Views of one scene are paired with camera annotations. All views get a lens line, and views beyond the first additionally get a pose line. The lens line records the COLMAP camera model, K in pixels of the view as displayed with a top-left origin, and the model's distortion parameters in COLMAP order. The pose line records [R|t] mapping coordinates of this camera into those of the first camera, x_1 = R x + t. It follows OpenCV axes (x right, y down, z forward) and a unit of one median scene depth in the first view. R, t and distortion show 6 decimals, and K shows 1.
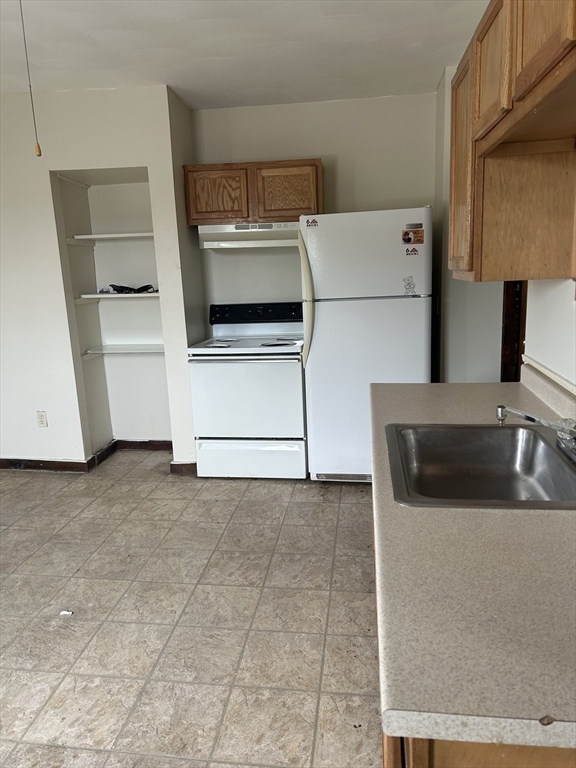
lens RADIAL K [[586.0, 0, 285.7], [0, 586.0, 386.7], [0, 0, 1]] dist [0.026256, -0.010812]
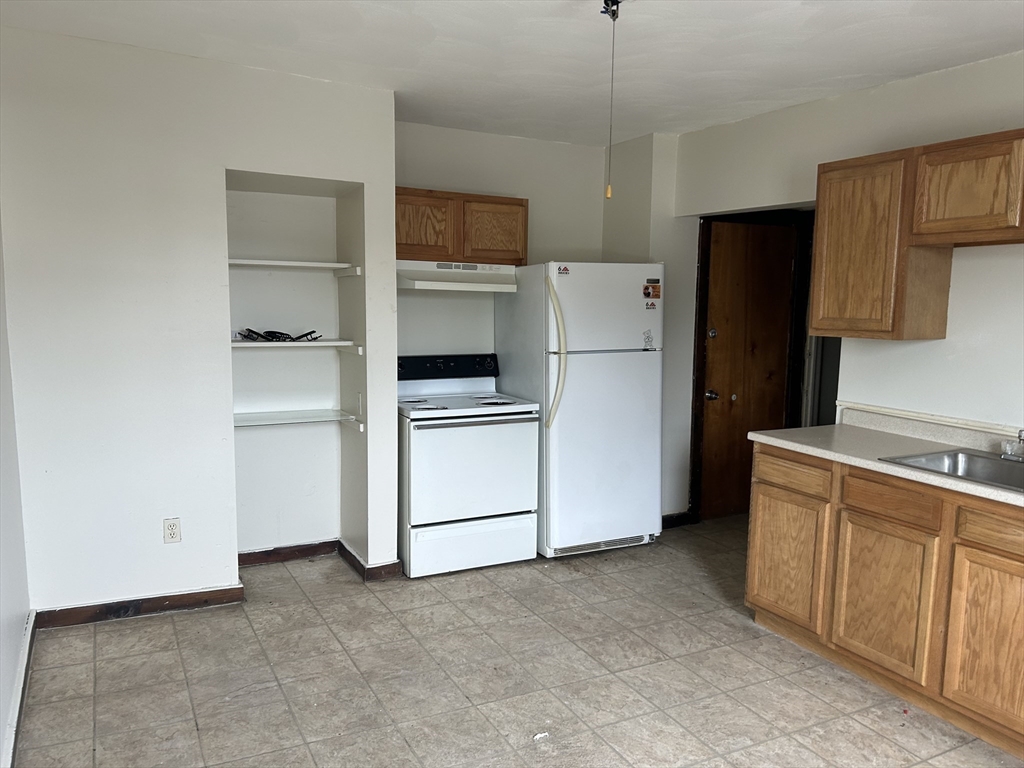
lens RADIAL K [[781.4, 0, 506.1], [0, 781.4, 384.9], [0, 0, 1]] dist [0.026256, -0.010812]
pose [[0.811202, -0.015988, 0.584548, -0.705076], [0.078266, 0.993601, -0.081436, -0.006042], [-0.579505, 0.111811, 0.807262, 0.074054]]
